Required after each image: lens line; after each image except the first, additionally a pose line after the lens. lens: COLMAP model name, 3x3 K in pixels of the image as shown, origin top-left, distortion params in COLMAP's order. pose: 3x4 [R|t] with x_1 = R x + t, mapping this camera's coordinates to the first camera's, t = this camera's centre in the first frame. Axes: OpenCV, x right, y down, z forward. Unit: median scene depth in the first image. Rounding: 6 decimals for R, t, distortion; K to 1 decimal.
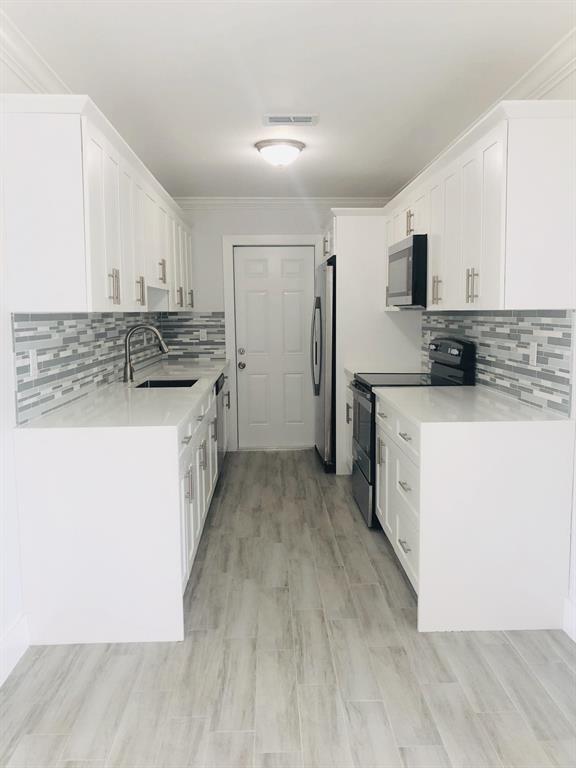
lens RADIAL K [[625.5, 0, 289.7], [0, 625.5, 385.1], [0, 0, 1]] dist [0.020956, -0.049152]
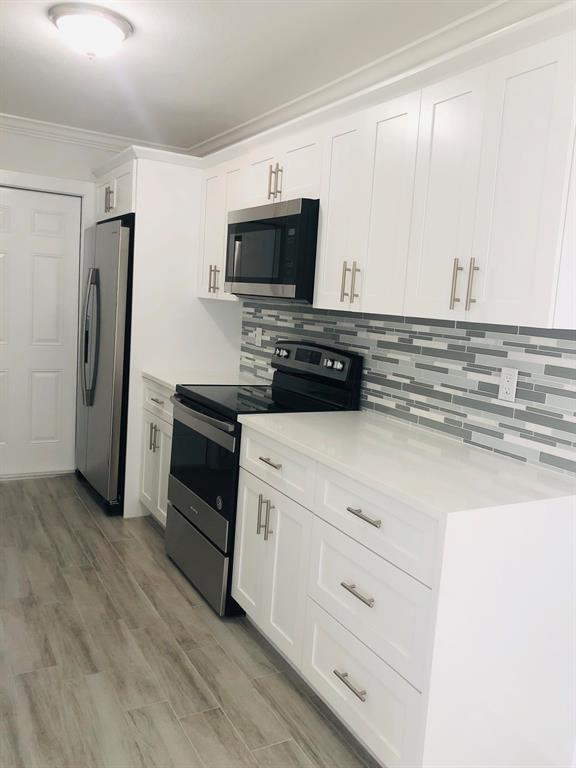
lens RADIAL K [[625.5, 0, 292.4], [0, 625.5, 384.2], [0, 0, 1]] dist [0.020956, -0.049152]
pose [[0.882044, 0.011054, 0.471038, -0.130433], [-0.026228, 0.999327, 0.025663, -0.047282], [-0.470437, -0.034990, 0.881739, 0.362754]]
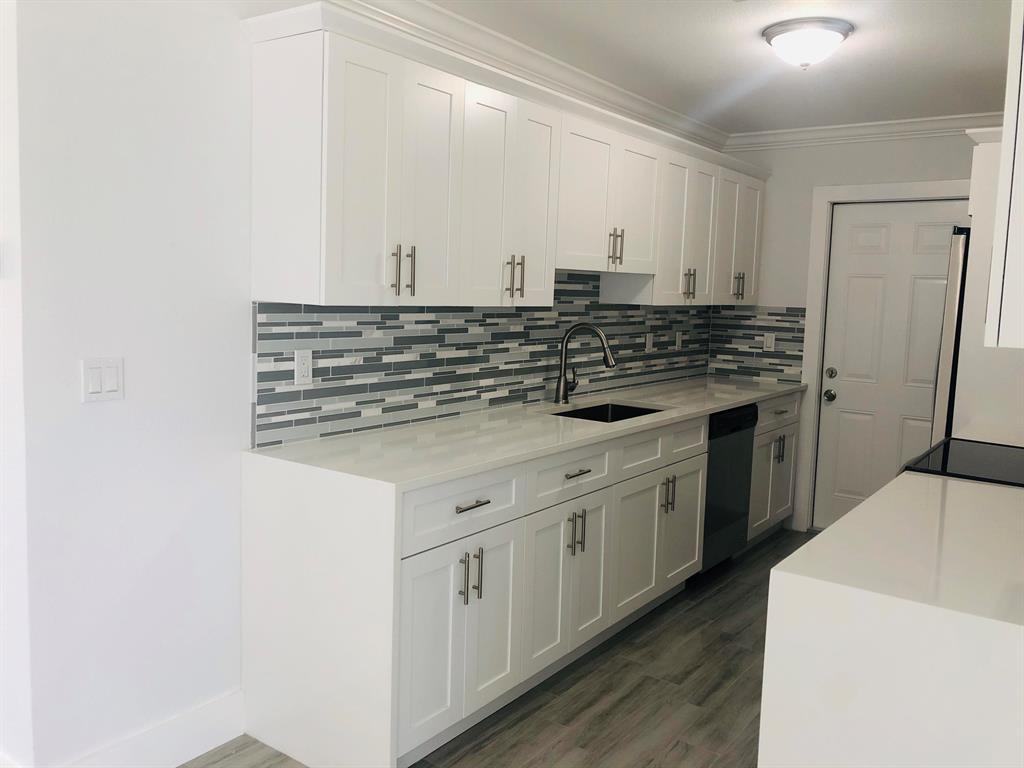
lens RADIAL K [[834.0, 0, 510.1], [0, 834.0, 381.1], [0, 0, 1]] dist [0.020956, -0.049152]
pose [[0.783419, 0.101235, -0.613193, 0.282252], [-0.109135, 0.993722, 0.024626, -0.049419], [0.611836, 0.047628, 0.789549, 0.243380]]
